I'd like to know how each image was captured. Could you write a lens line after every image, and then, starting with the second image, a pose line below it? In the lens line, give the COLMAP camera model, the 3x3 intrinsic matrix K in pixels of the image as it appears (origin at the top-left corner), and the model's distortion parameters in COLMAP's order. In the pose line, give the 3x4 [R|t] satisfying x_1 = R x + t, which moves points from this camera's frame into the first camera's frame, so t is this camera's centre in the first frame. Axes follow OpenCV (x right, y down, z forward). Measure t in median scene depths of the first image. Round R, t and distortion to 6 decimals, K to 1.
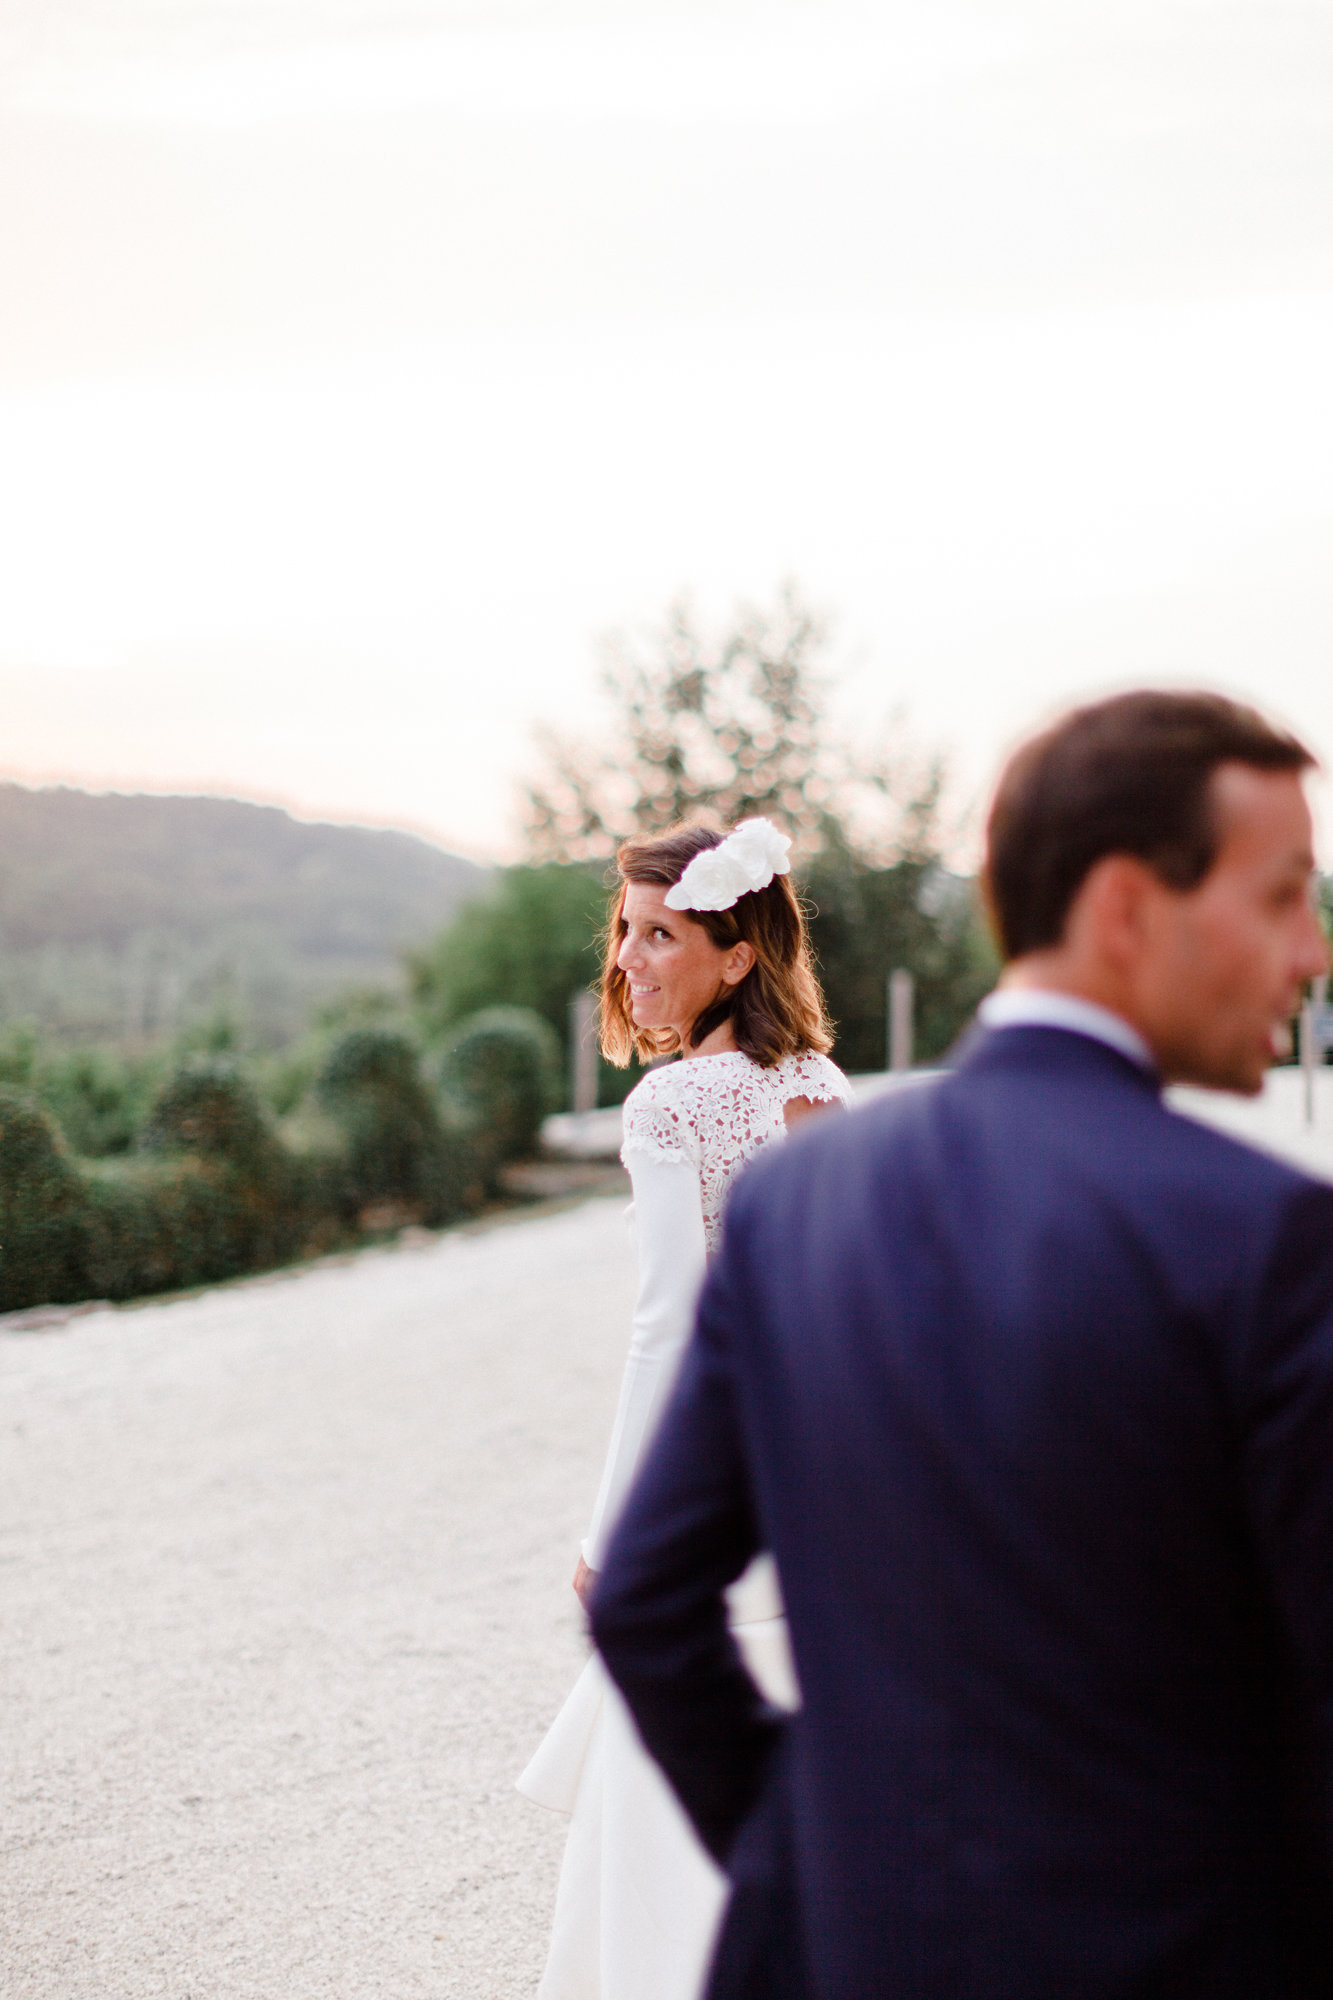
lens RADIAL K [[2910.5, 0, 668.7], [0, 2910.5, 999.4], [0, 0, 1]] dist [0.041139, 0.000000]
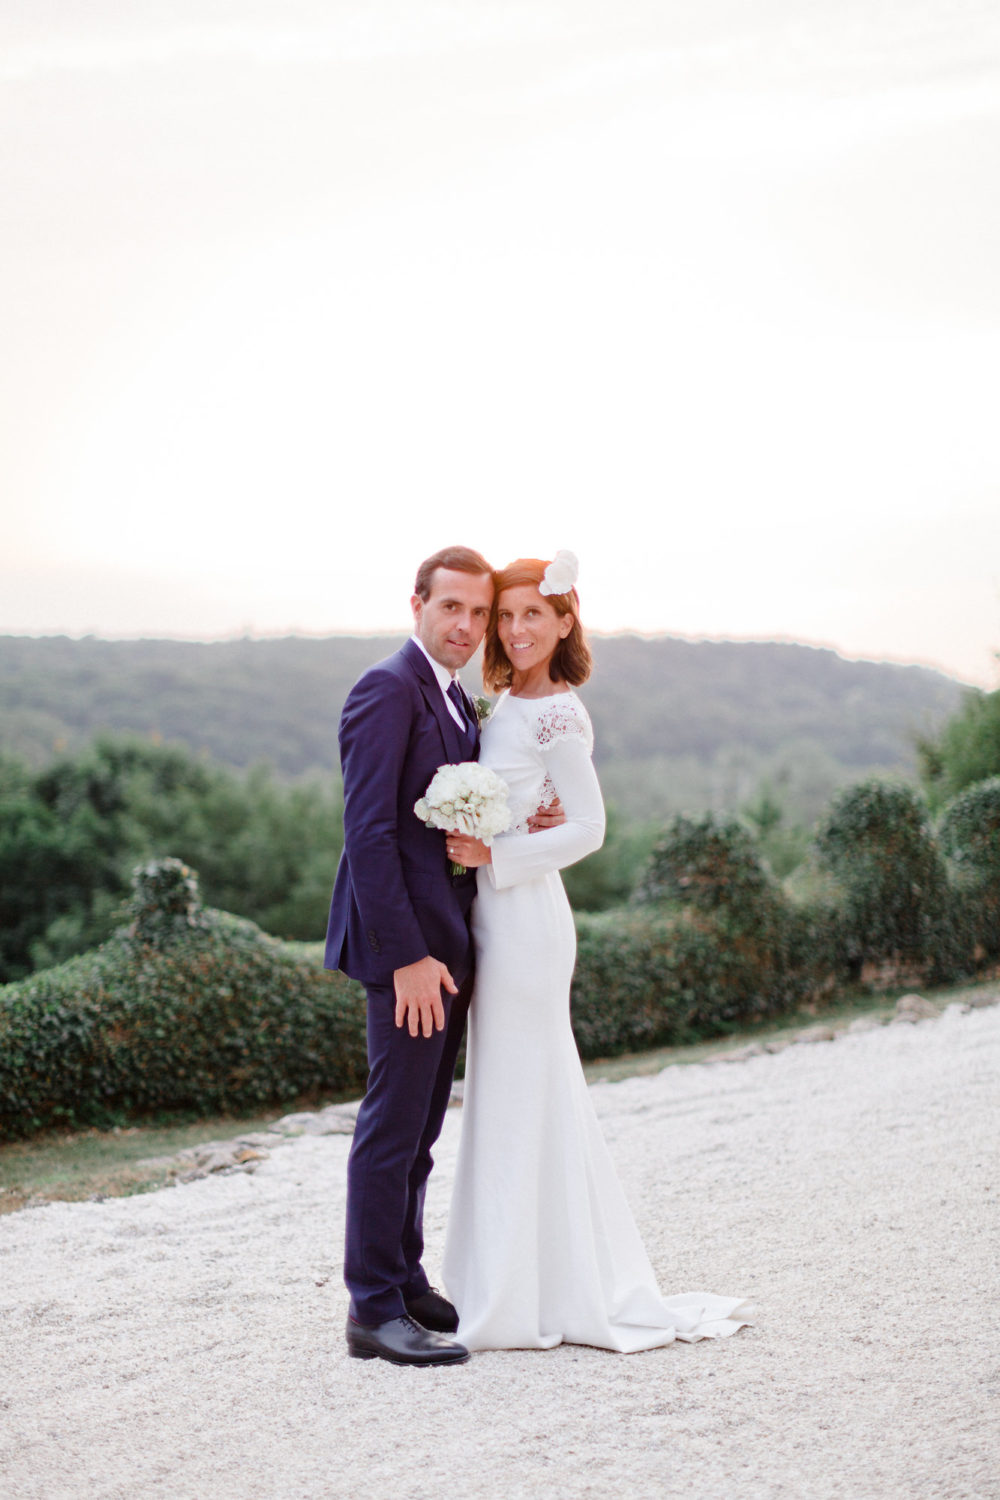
lens RADIAL K [[2182.9, 0, 504.3], [0, 2182.9, 749.9], [0, 0, 1]] dist [0.041139, 0.000000]
pose [[0.960446, 0.007843, -0.278357, -0.016126], [-0.014275, 0.999676, -0.021088, 0.015486], [0.278102, 0.024227, 0.960246, 0.250100]]
